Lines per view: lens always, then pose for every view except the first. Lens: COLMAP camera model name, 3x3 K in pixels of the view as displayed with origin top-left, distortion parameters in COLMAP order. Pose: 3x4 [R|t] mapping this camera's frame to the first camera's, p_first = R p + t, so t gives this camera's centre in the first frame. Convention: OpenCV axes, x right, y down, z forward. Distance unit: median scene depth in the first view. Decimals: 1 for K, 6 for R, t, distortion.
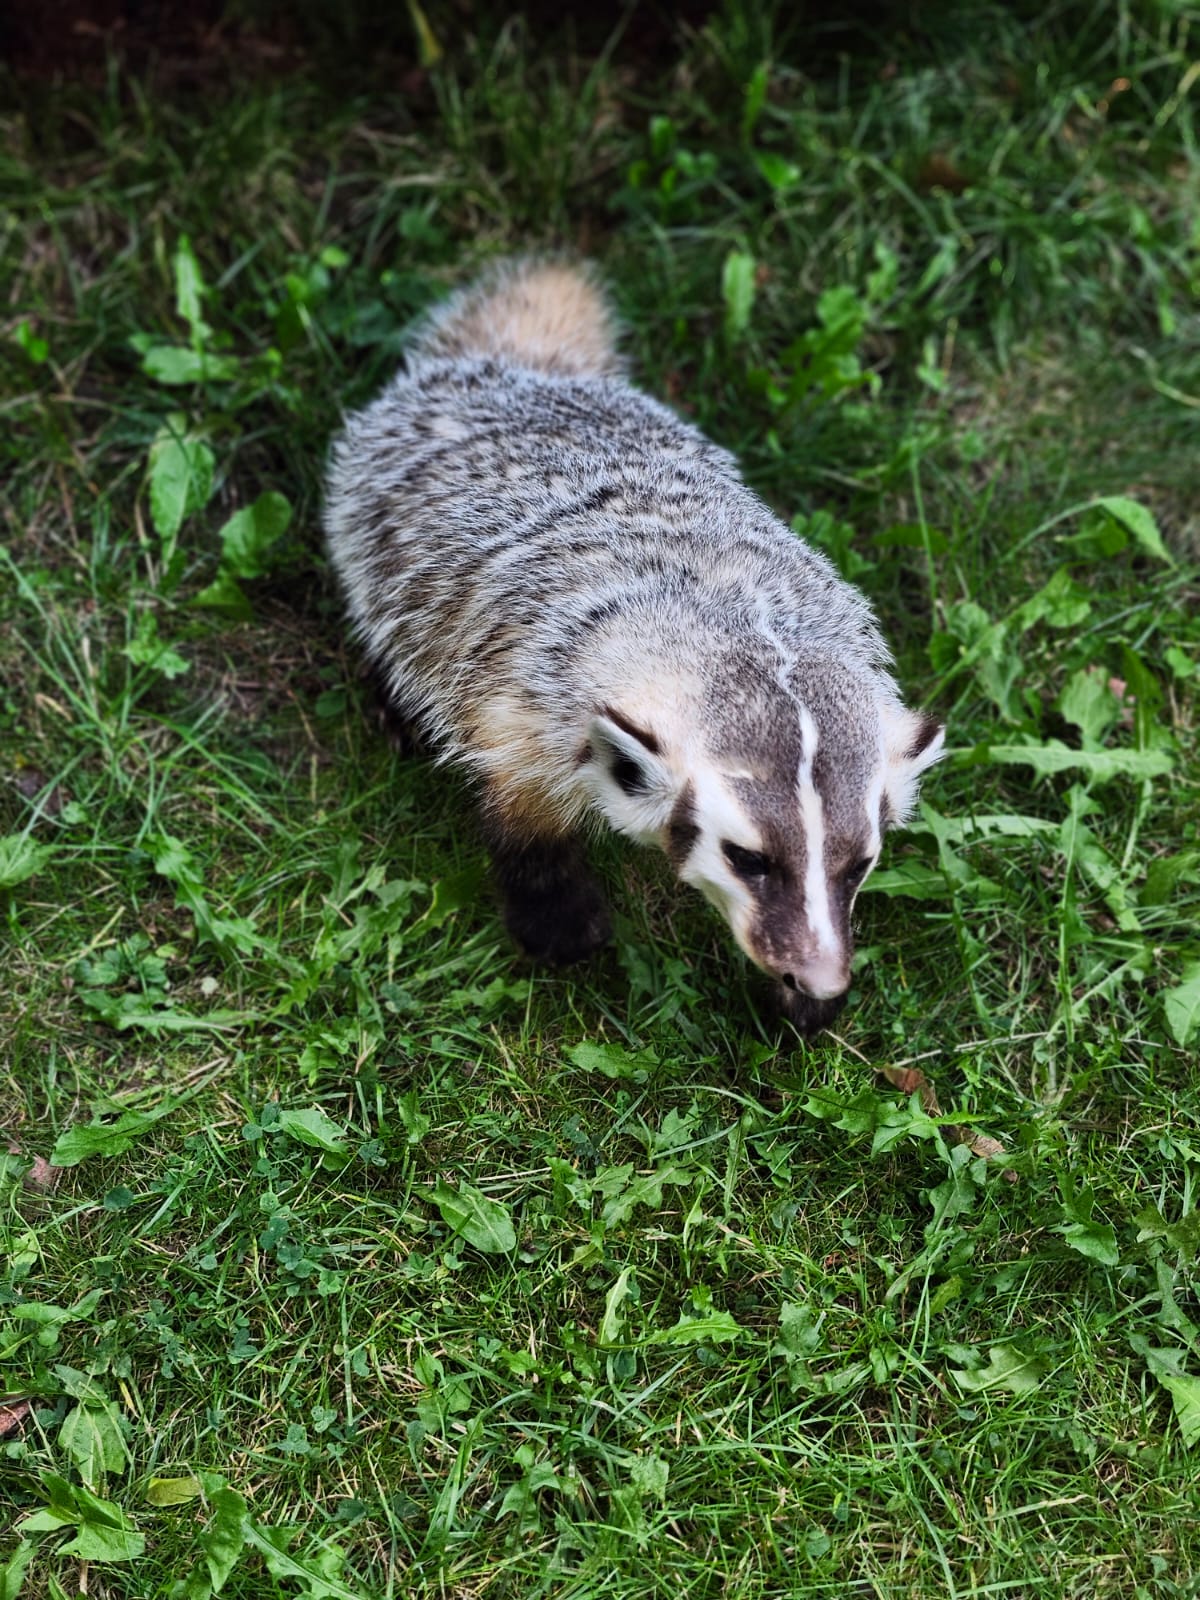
lens RADIAL K [[2252.2, 0, 606.6], [0, 2252.2, 803.9], [0, 0, 1]] dist [0.097952, 0.000000]
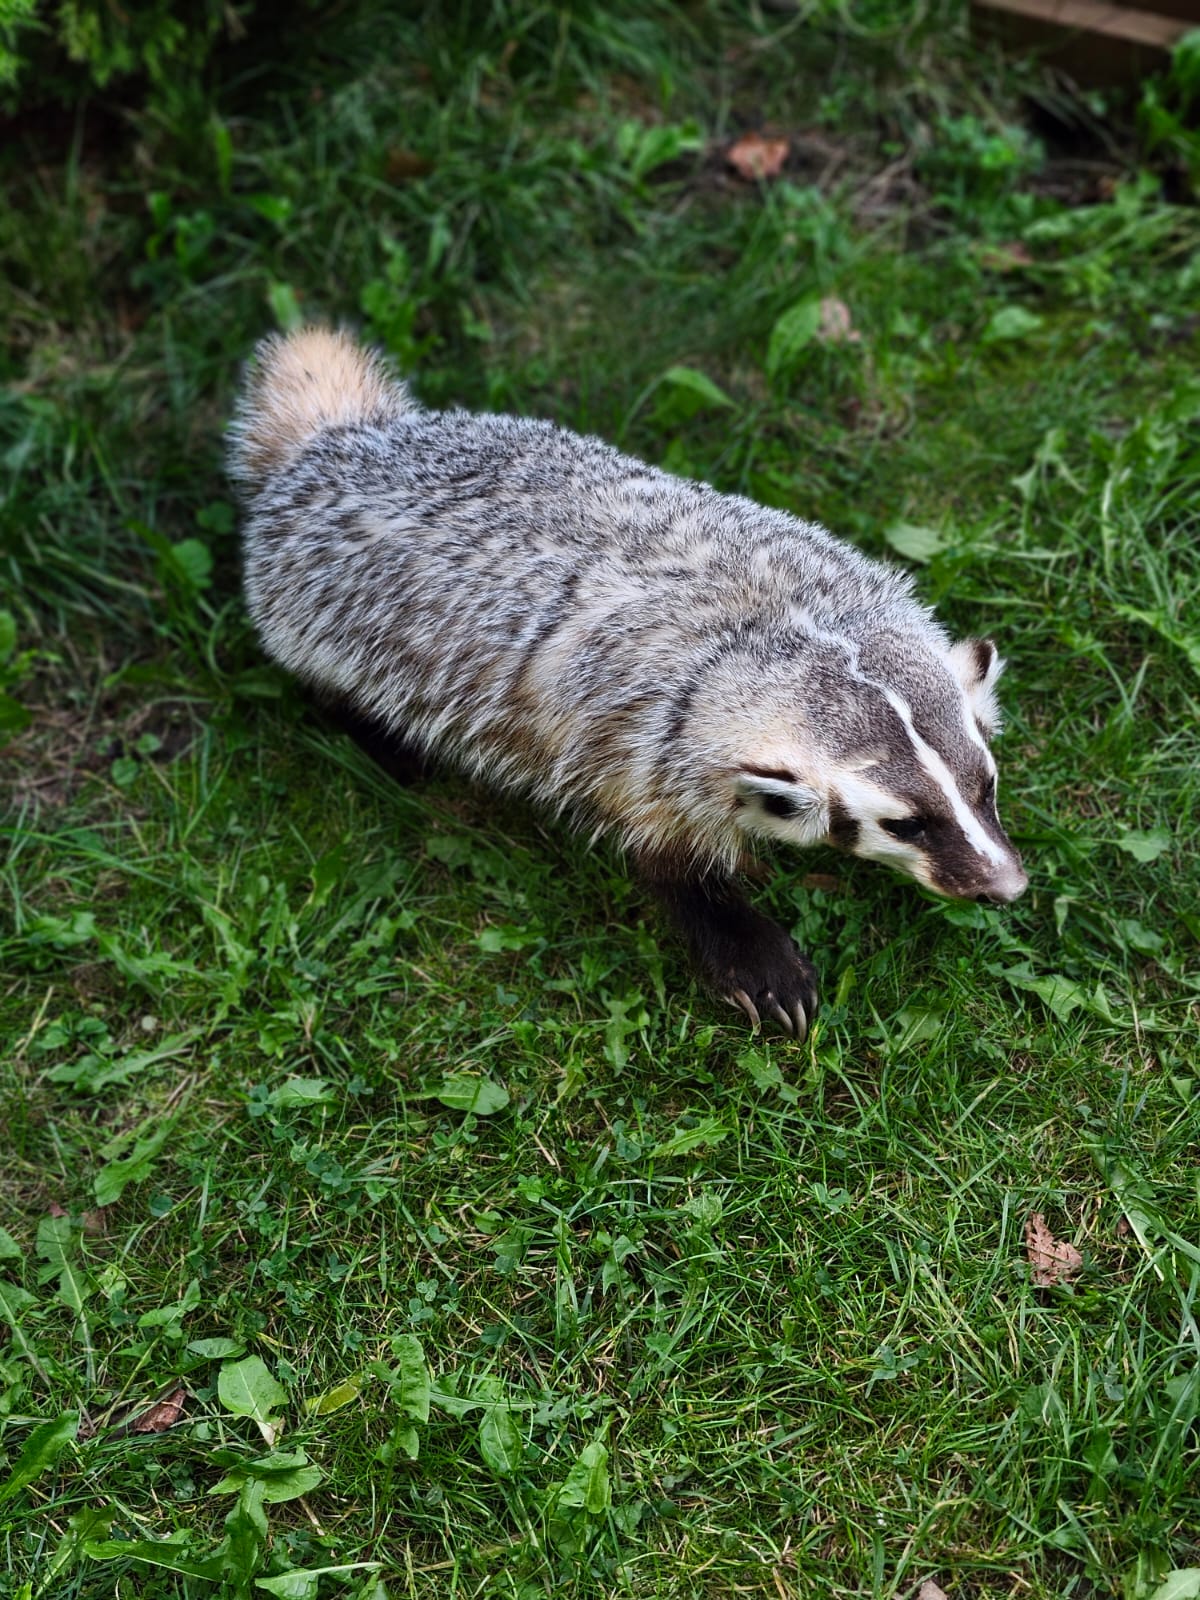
lens RADIAL K [[2252.2, 0, 615.1], [0, 2252.2, 798.0], [0, 0, 1]] dist [0.097952, 0.000000]
pose [[0.902018, -0.373136, 0.217102, -0.191258], [0.376185, 0.926099, 0.028720, 0.035612], [-0.211774, 0.055765, 0.975726, -0.174655]]
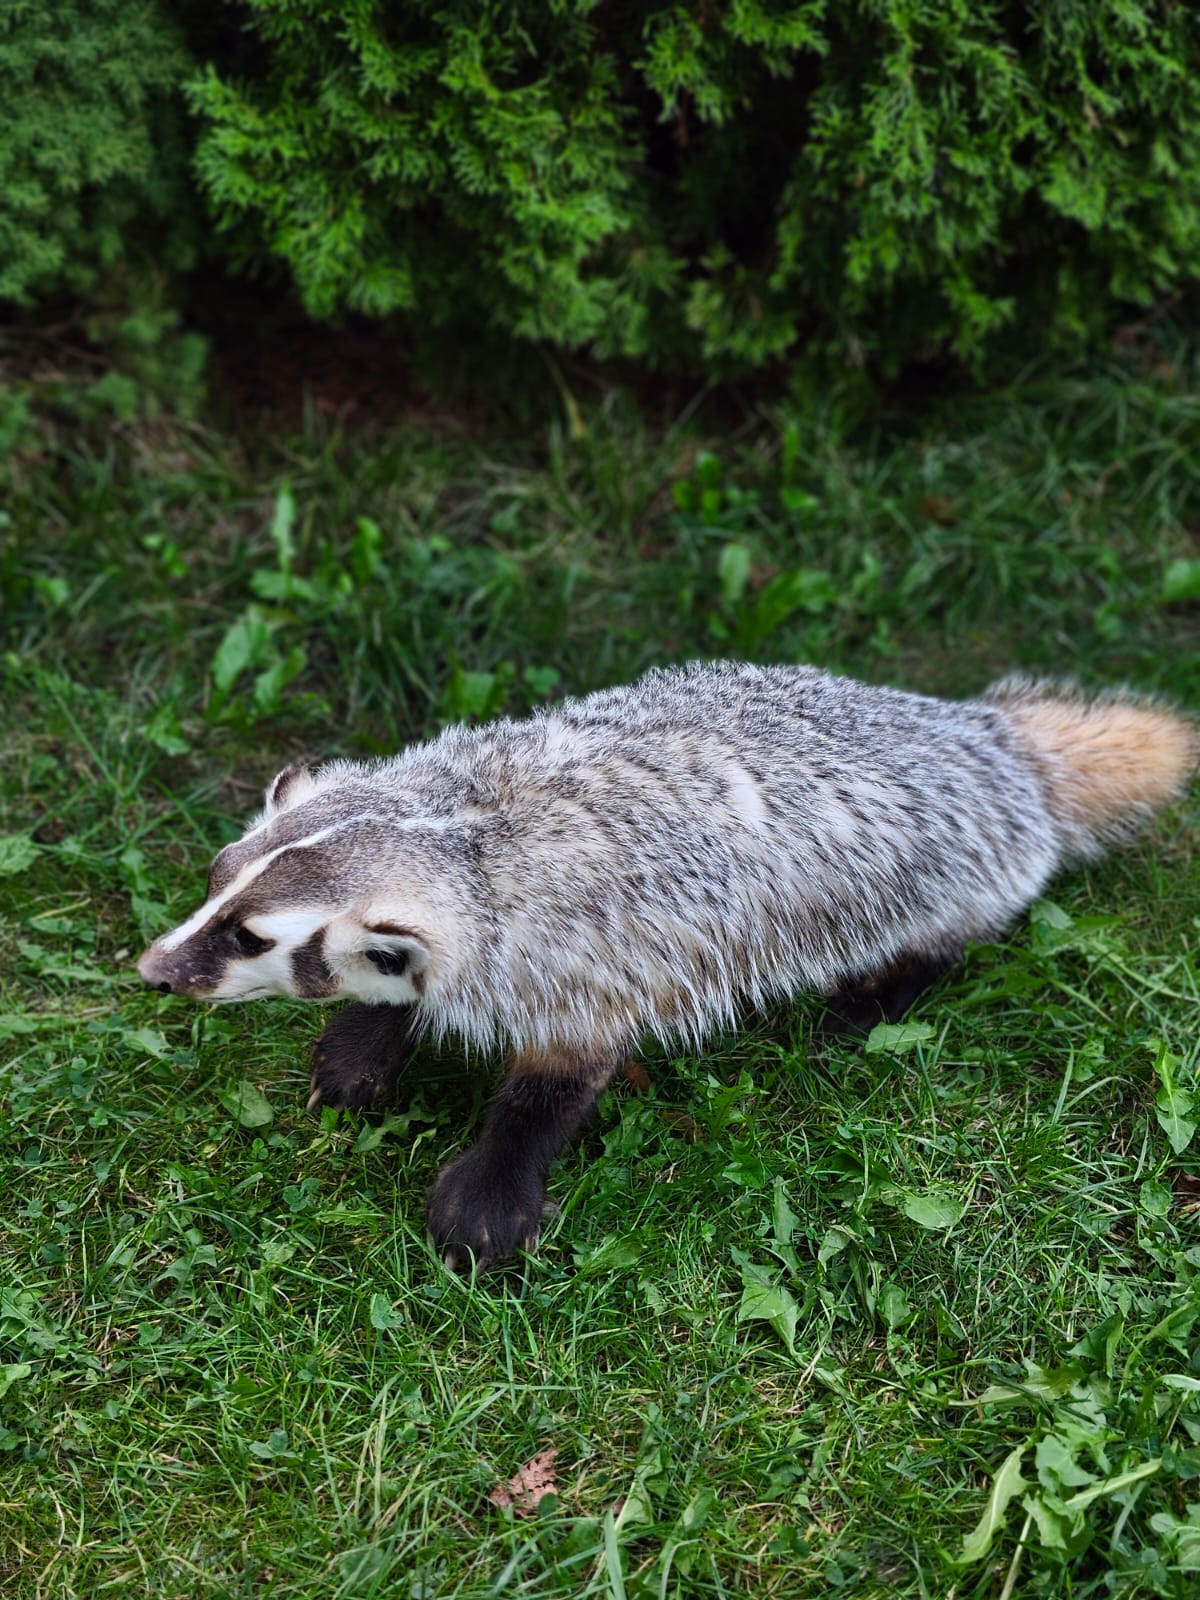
lens RADIAL K [[2252.2, 0, 603.0], [0, 2252.2, 809.3], [0, 0, 1]] dist [0.097952, 0.000000]
pose [[0.967833, 0.078141, -0.239151, 0.430743], [-0.142515, 0.953612, -0.265165, 0.339249], [0.207338, 0.290719, 0.934074, -0.170963]]
